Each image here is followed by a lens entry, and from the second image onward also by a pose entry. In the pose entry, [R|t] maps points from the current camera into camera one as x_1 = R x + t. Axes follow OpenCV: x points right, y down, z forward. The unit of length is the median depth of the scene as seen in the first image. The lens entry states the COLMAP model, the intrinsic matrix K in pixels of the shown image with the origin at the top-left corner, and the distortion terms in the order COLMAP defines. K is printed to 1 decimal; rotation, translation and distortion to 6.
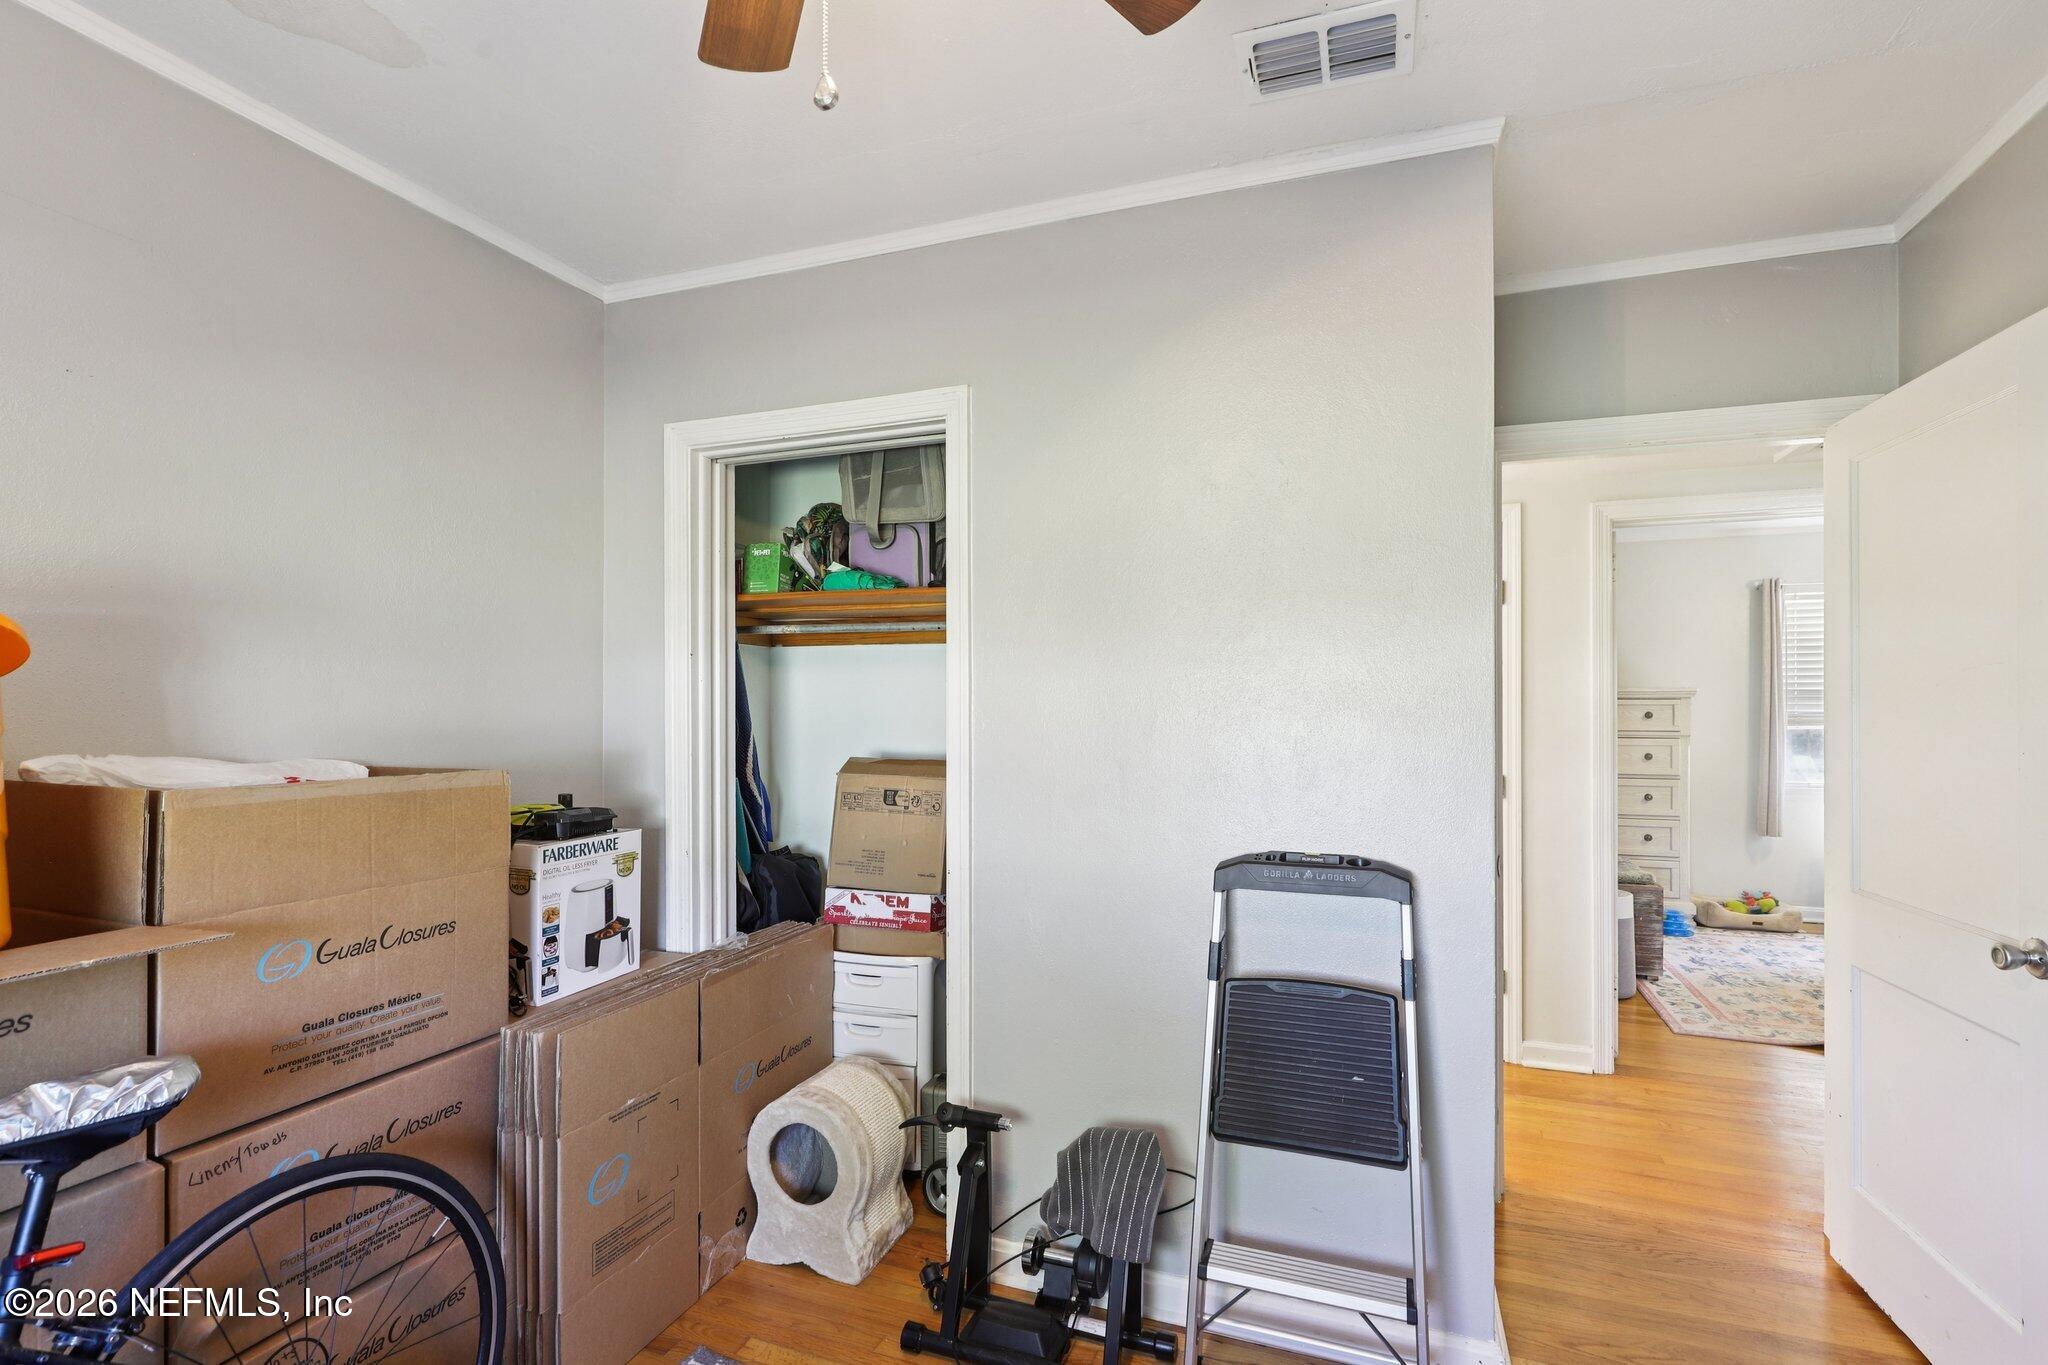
lens RADIAL K [[942.4, 0, 1031.5], [0, 942.4, 705.0], [0, 0, 1]] dist [-0.001121, -0.000159]
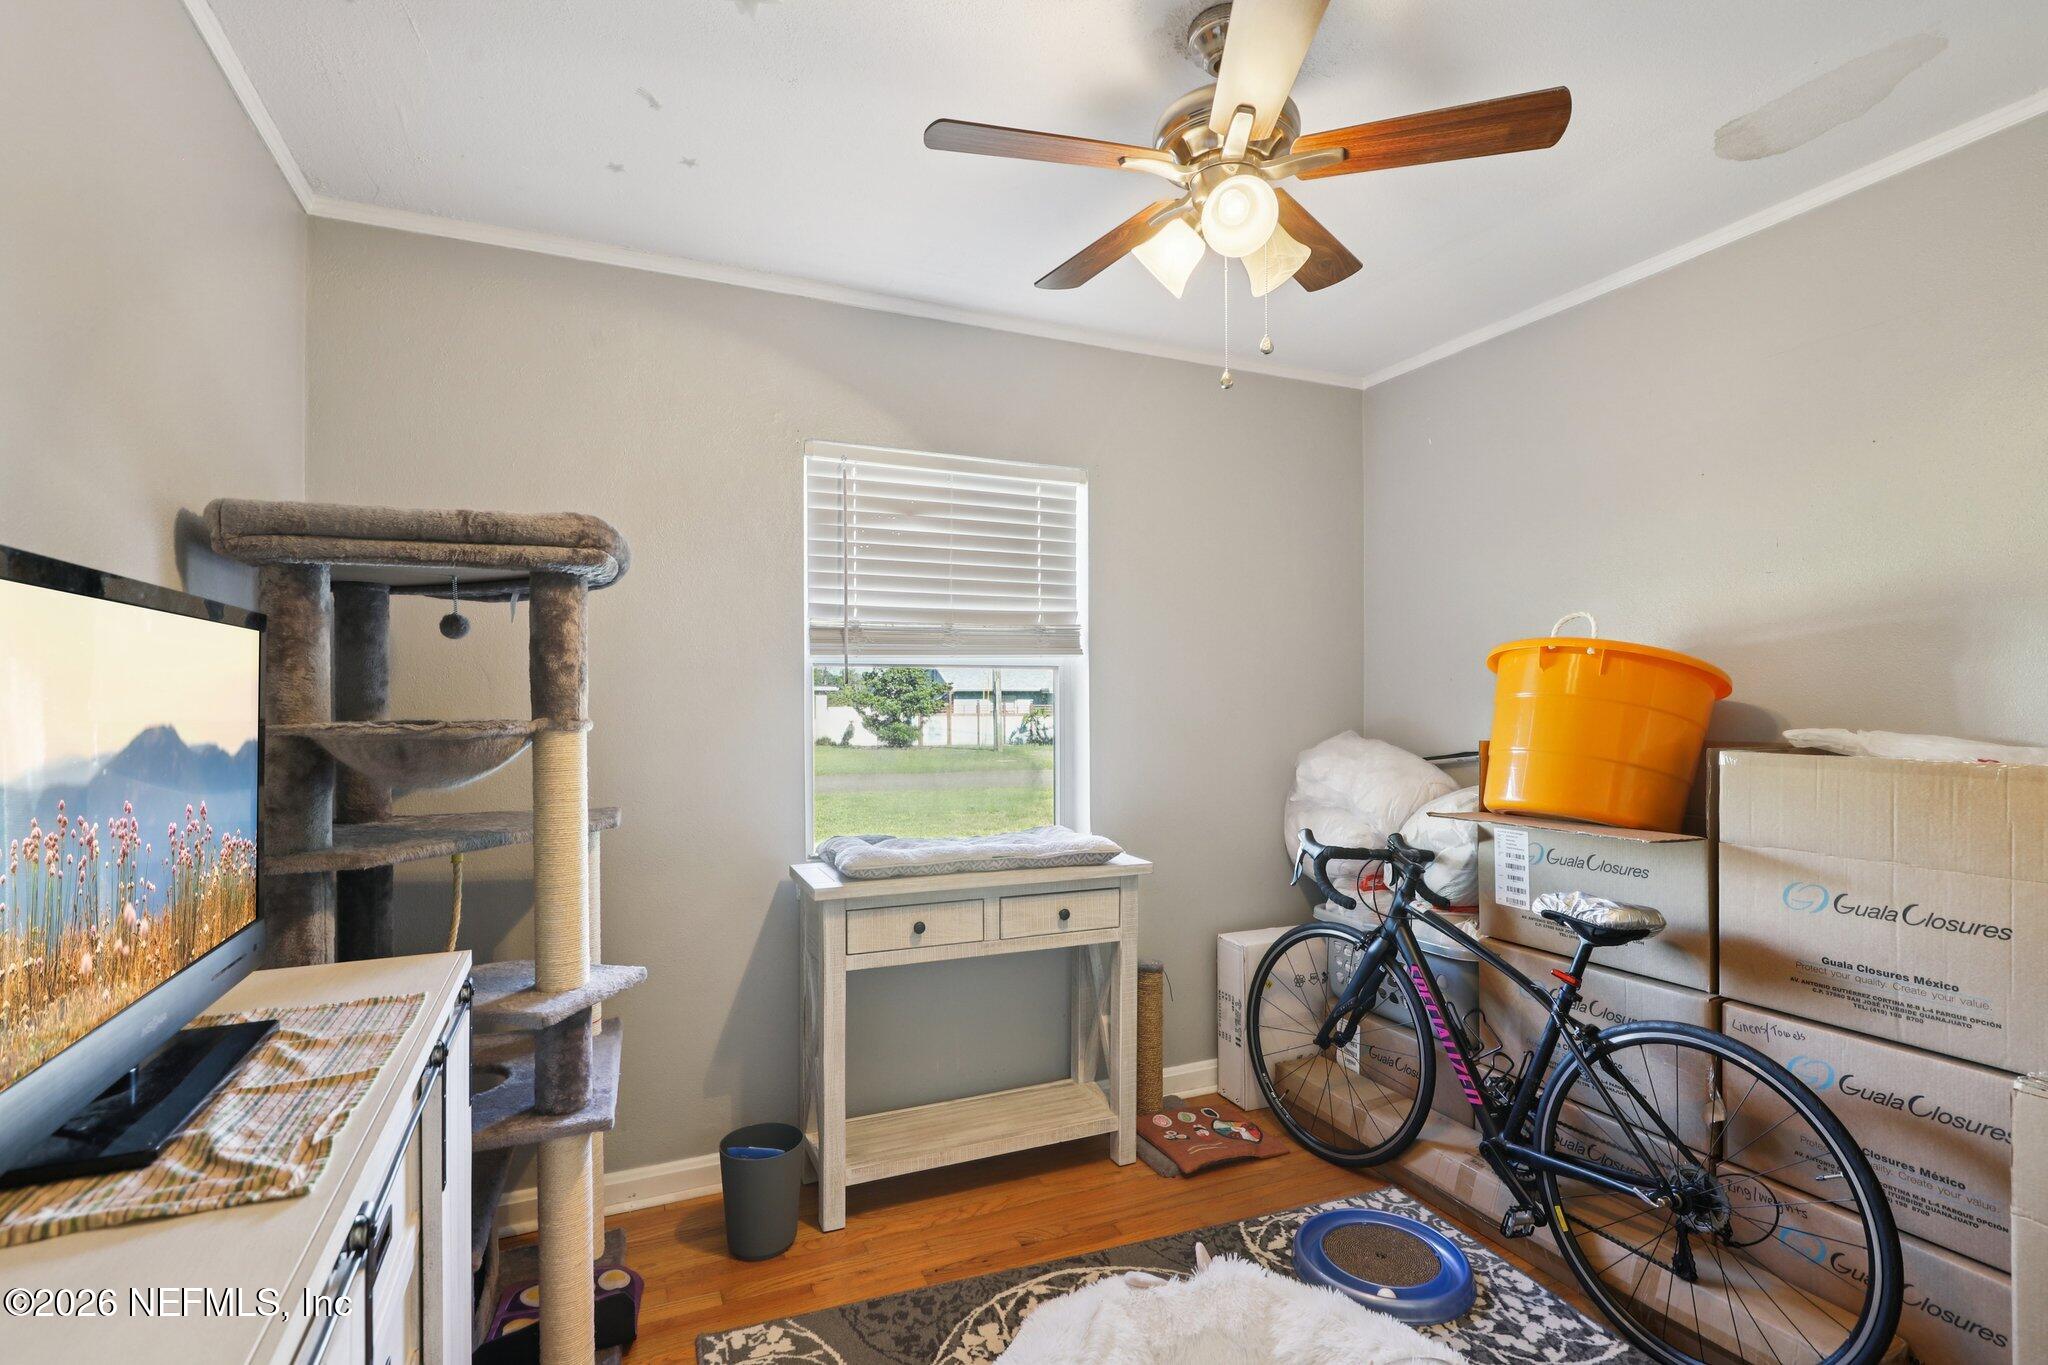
lens RADIAL K [[942.4, 0, 1031.5], [0, 942.4, 705.0], [0, 0, 1]] dist [-0.001121, -0.000159]
pose [[-0.707264, 0.000684, -0.706949, 0.754374], [0.007784, 0.999946, -0.006819, 0.016610], [0.706907, -0.010326, -0.707231, 1.083532]]
